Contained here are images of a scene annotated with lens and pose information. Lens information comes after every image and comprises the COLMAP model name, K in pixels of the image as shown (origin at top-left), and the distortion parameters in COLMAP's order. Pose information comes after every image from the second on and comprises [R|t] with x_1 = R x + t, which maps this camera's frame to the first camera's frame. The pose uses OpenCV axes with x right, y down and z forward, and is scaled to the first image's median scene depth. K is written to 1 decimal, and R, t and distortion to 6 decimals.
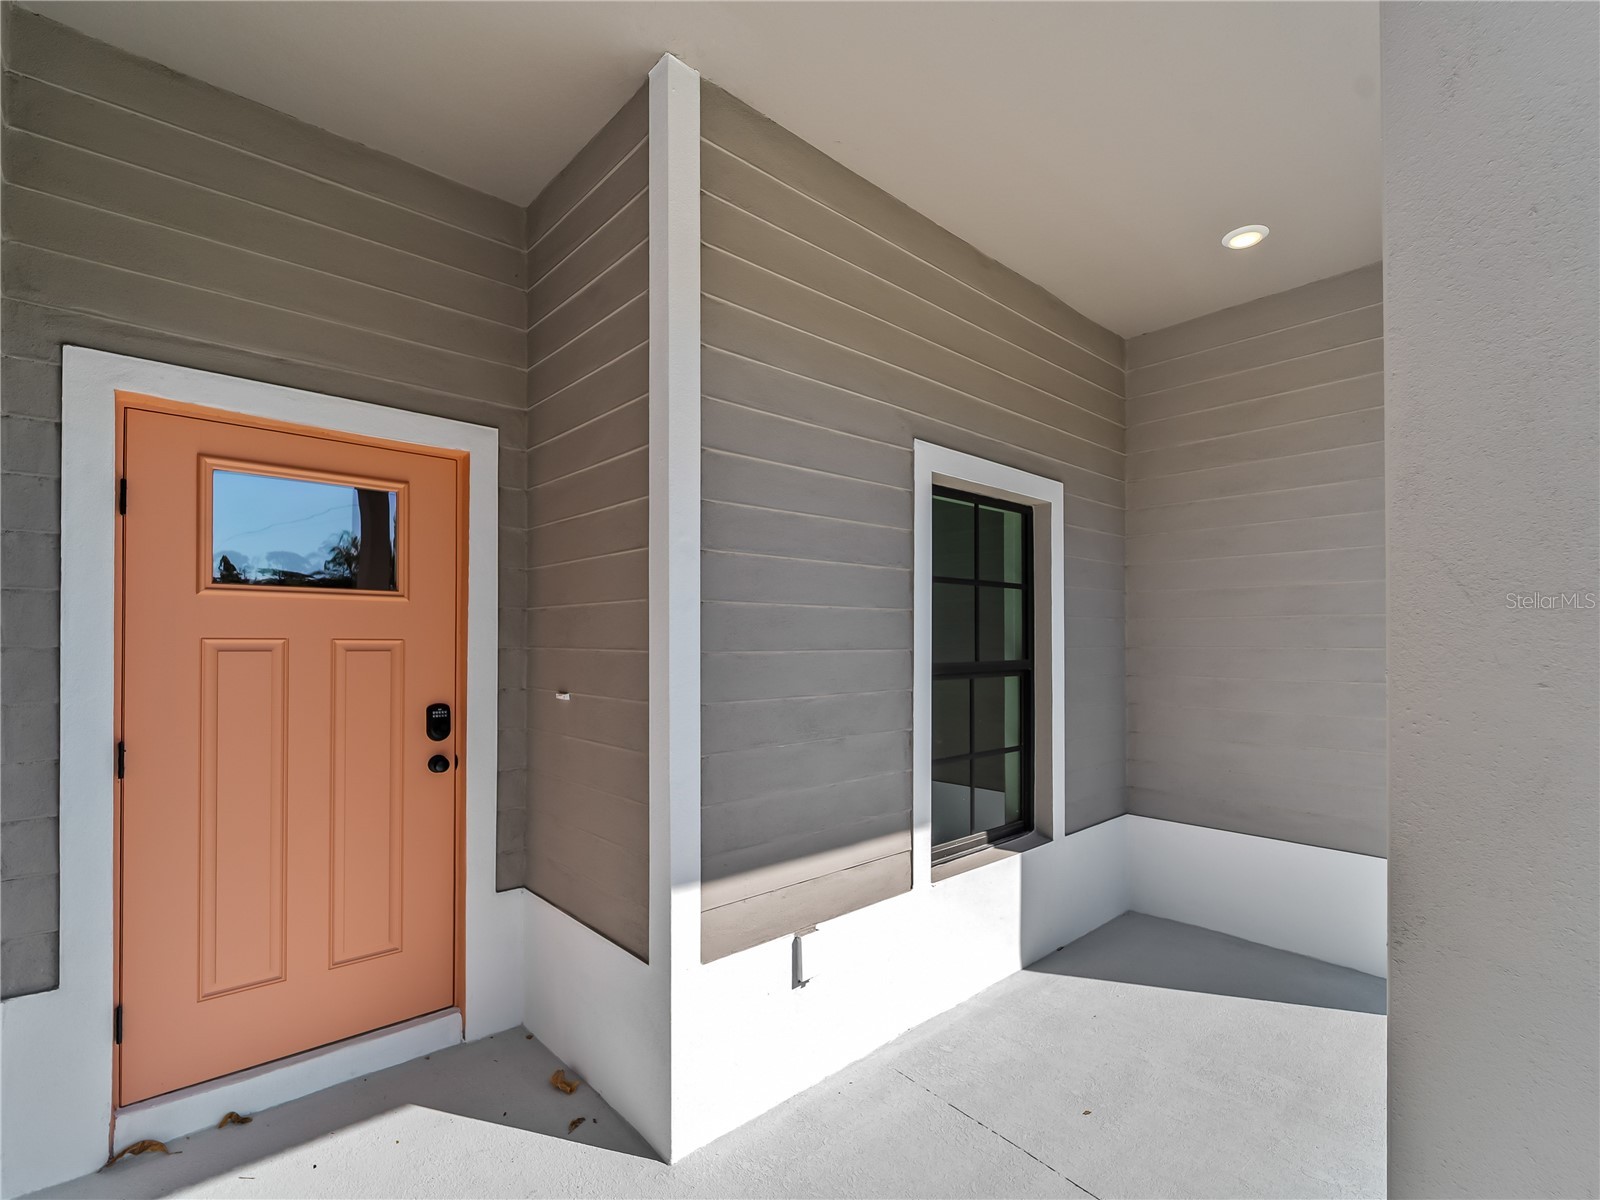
lens RADIAL K [[750.0, 0, 800.0], [0, 750.0, 637.2], [0, 0, 1]] dist [-0.000549, -0.000165]
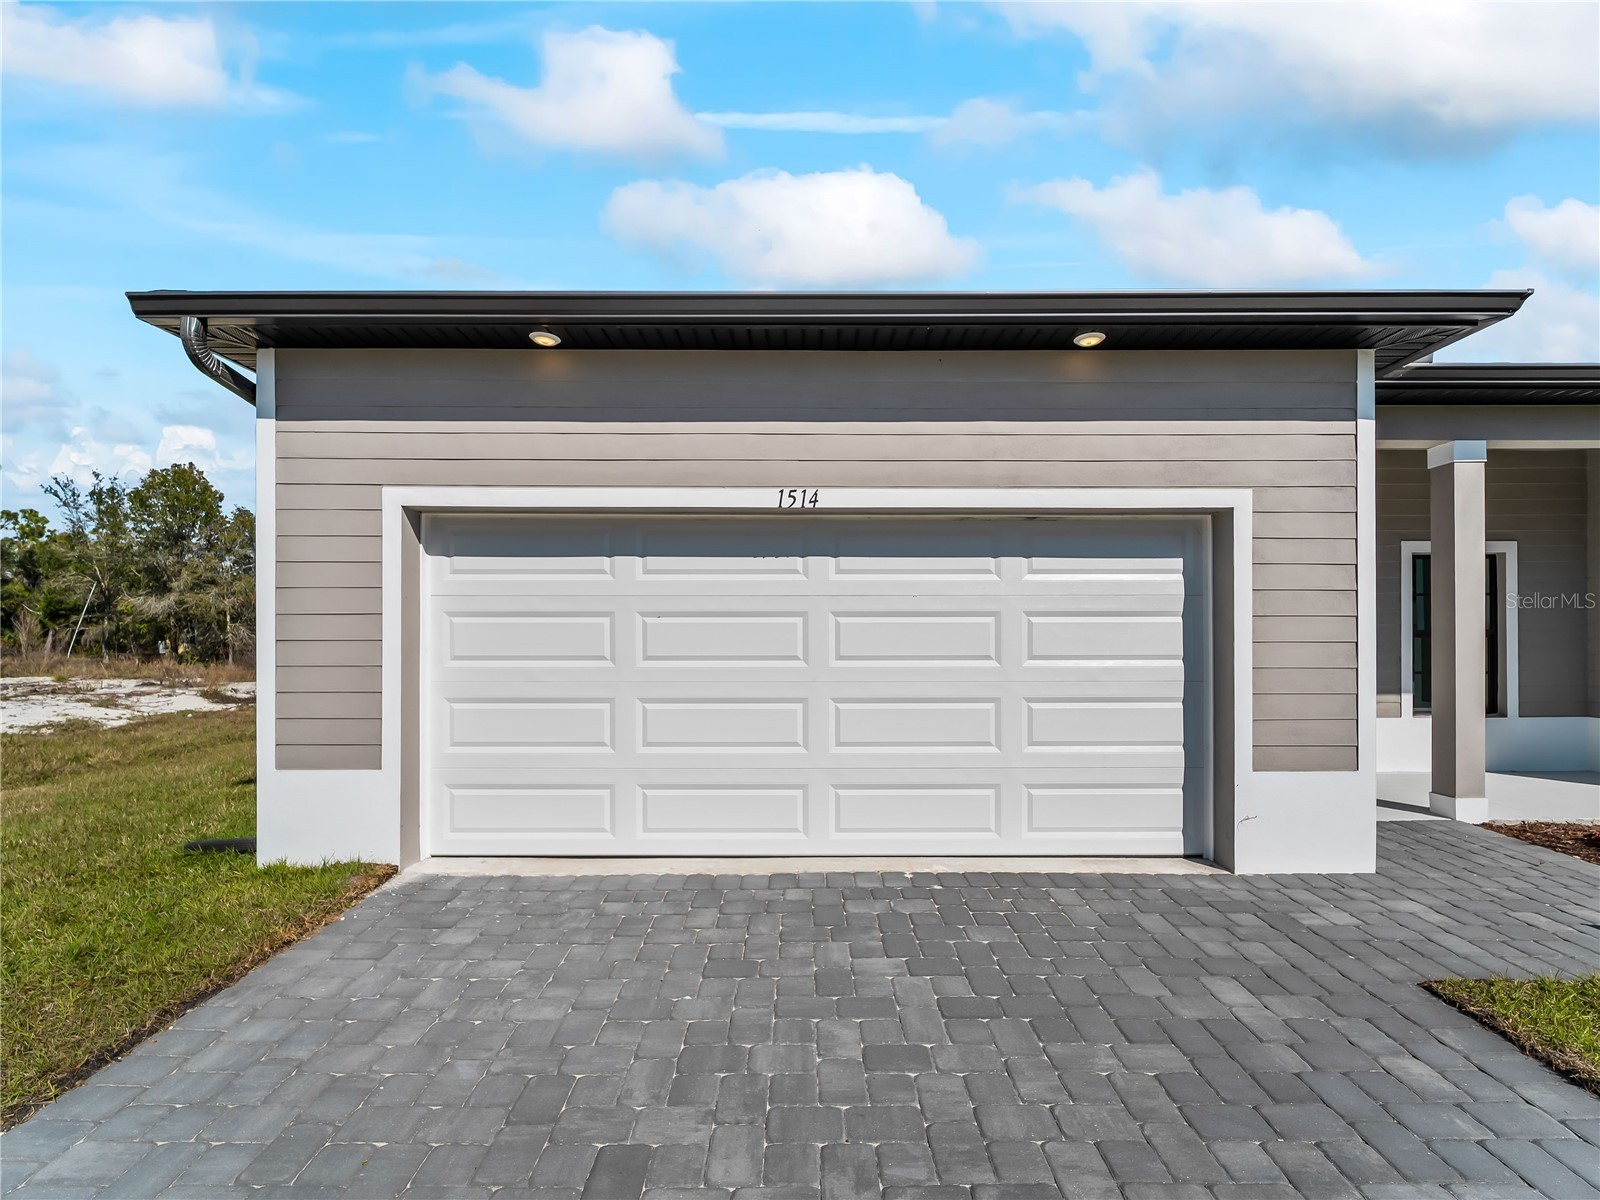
lens RADIAL K [[750.0, 0, 800.0], [0, 750.0, 637.2], [0, 0, 1]] dist [-0.000549, -0.000165]
pose [[0.735823, -0.005486, -0.677152, 0.438885], [0.009427, 0.999953, 0.002143, 0.048522], [0.677109, -0.007961, 0.735840, -2.651819]]
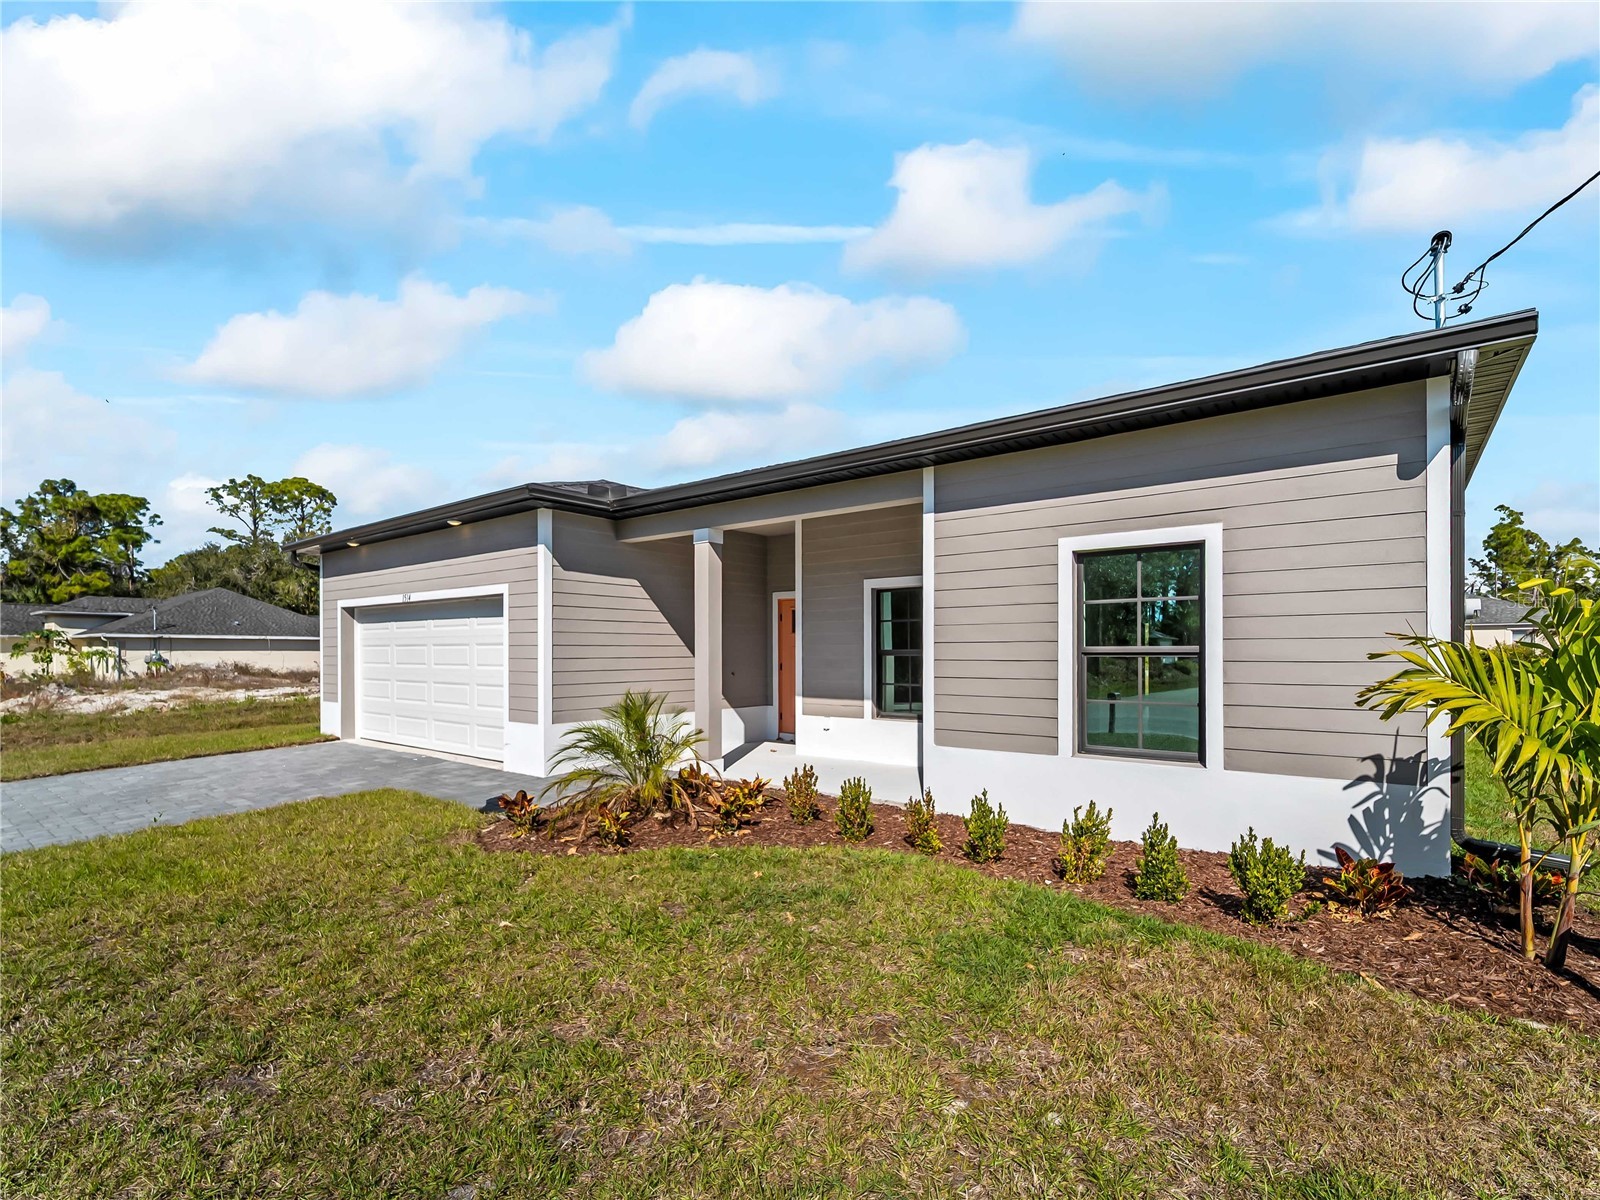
lens RADIAL K [[750.0, 0, 800.0], [0, 750.0, 637.2], [0, 0, 1]] dist [-0.000549, -0.000165]
pose [[0.162079, -0.022661, -0.986518, 3.899135], [0.008764, 0.999730, -0.021525, 0.061894], [0.986739, -0.005158, 0.162233, 0.240841]]
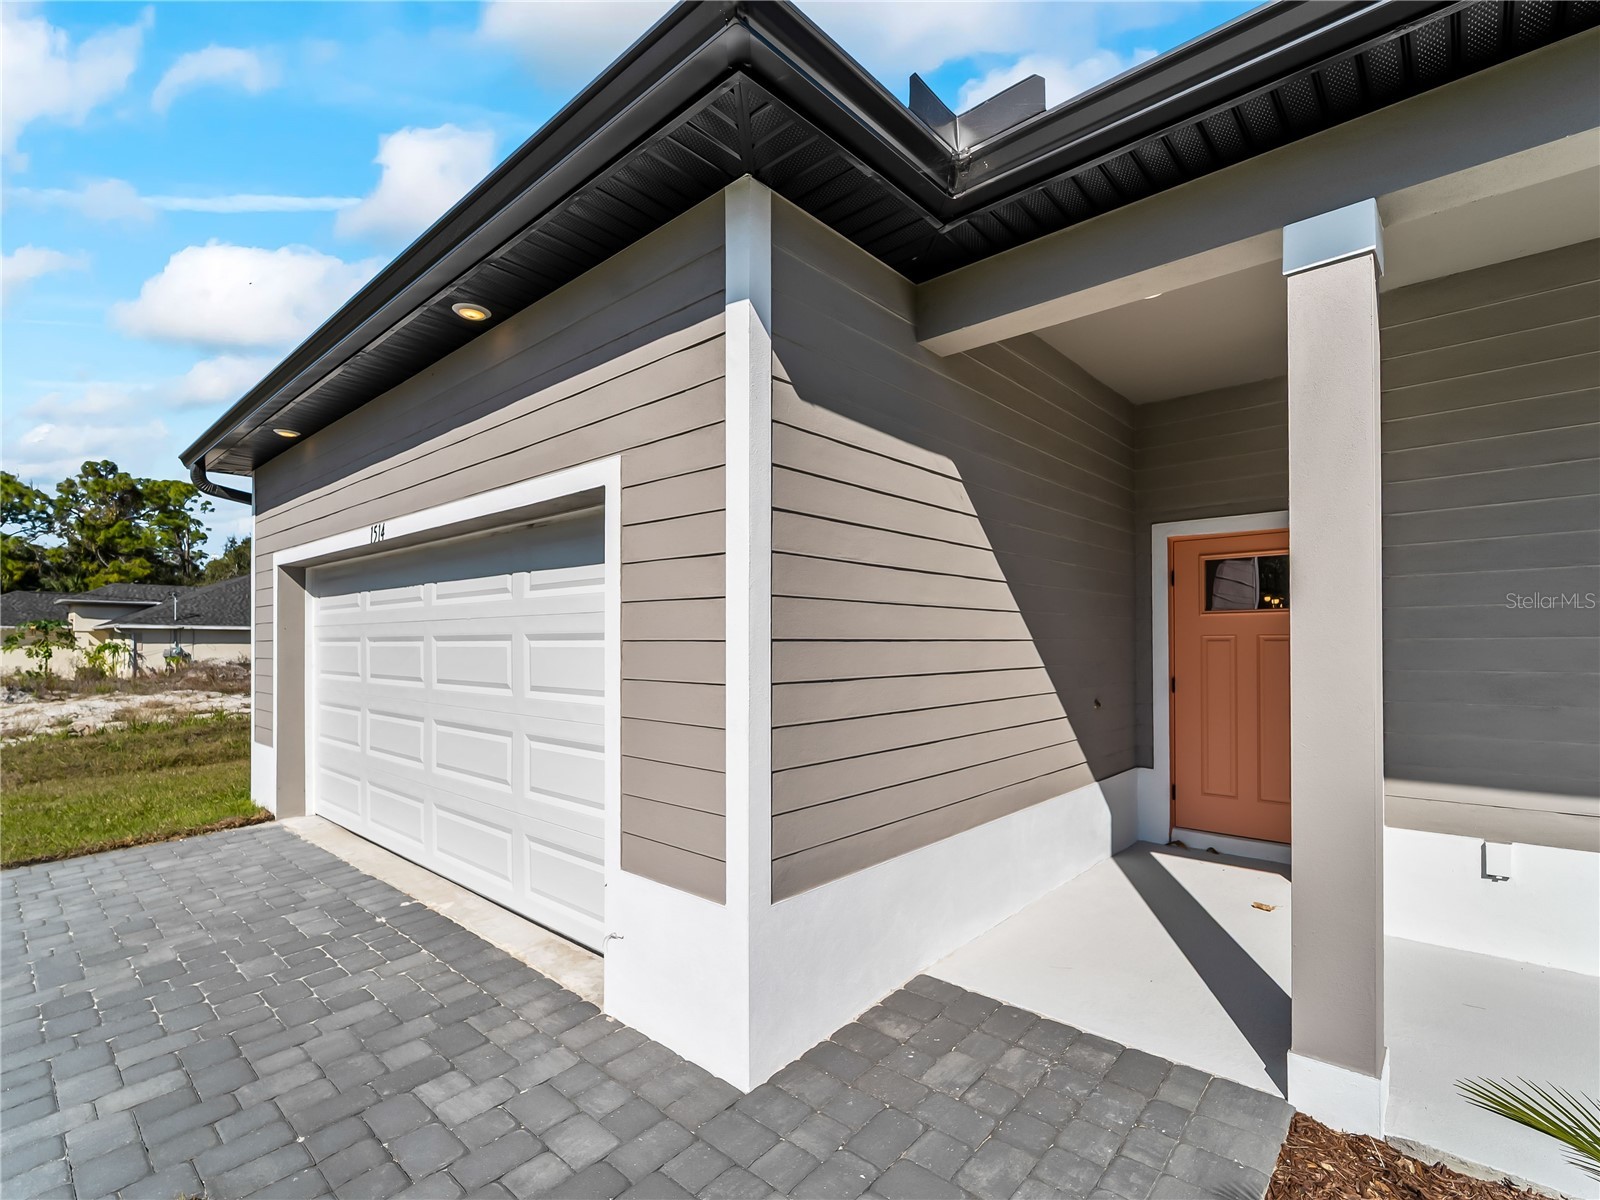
lens RADIAL K [[750.0, 0, 800.0], [0, 750.0, 637.2], [0, 0, 1]] dist [-0.000549, -0.000165]
pose [[0.096059, -0.012027, -0.995303, 1.272737], [0.008353, 0.999902, -0.011277, 0.021835], [0.995341, -0.007231, 0.096150, -0.406093]]
